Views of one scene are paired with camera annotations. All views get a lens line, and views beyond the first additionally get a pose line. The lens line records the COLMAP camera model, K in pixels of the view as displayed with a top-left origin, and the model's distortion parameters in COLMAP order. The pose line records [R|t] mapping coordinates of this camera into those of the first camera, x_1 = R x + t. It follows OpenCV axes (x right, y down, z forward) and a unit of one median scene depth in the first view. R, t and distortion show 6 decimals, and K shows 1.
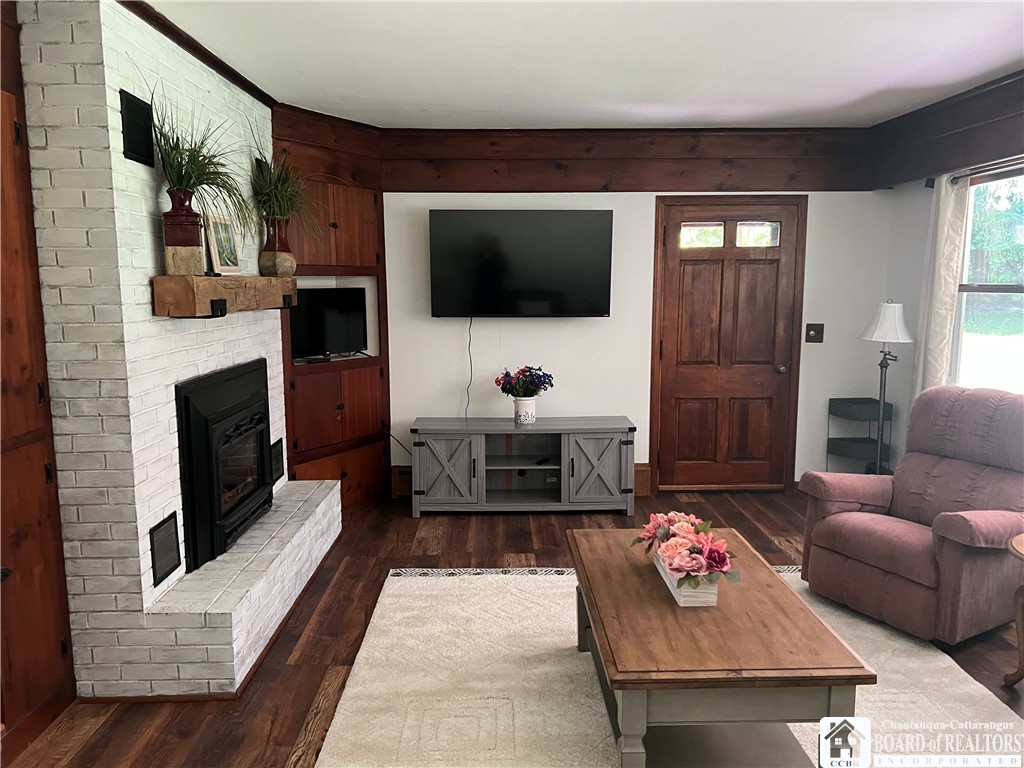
lens RADIAL K [[765.2, 0, 512.0], [0, 765.2, 384.0], [0, 0, 1]] dist [0.092624, -0.111673]
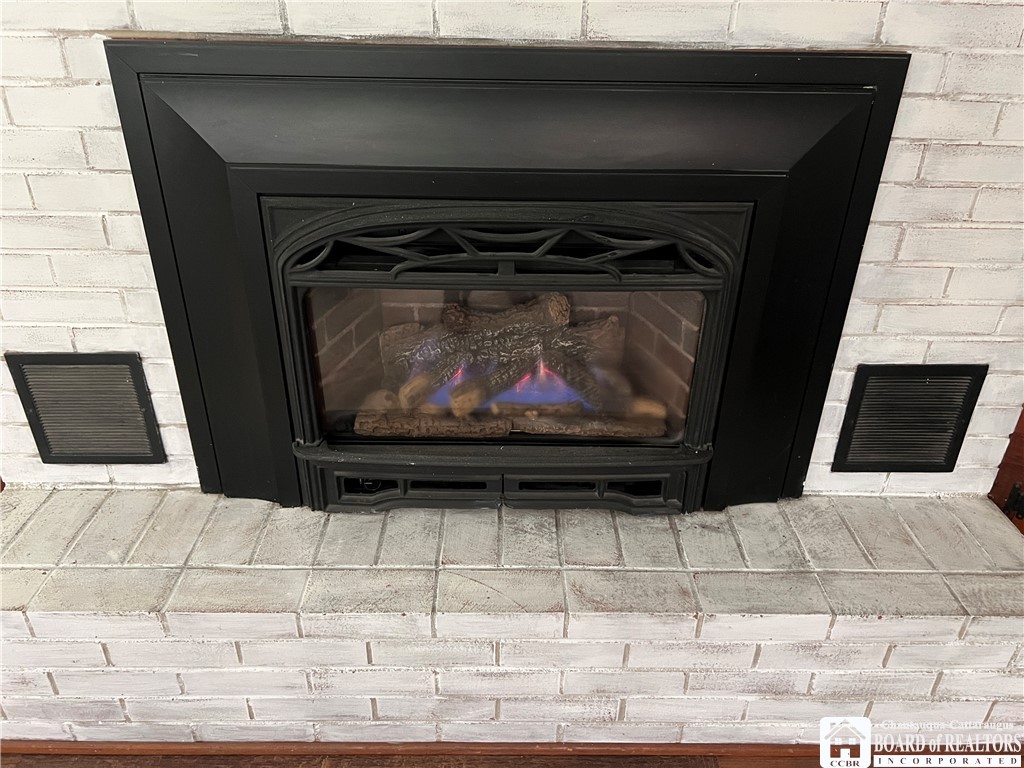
lens RADIAL K [[765.2, 0, 512.0], [0, 765.2, 384.0], [0, 0, 1]] dist [0.092624, -0.111673]
pose [[-0.004897, 0.478967, -0.877819, -0.030711], [-0.148499, 0.867749, 0.474300, -0.039452], [0.988900, 0.132678, 0.066877, 0.793657]]
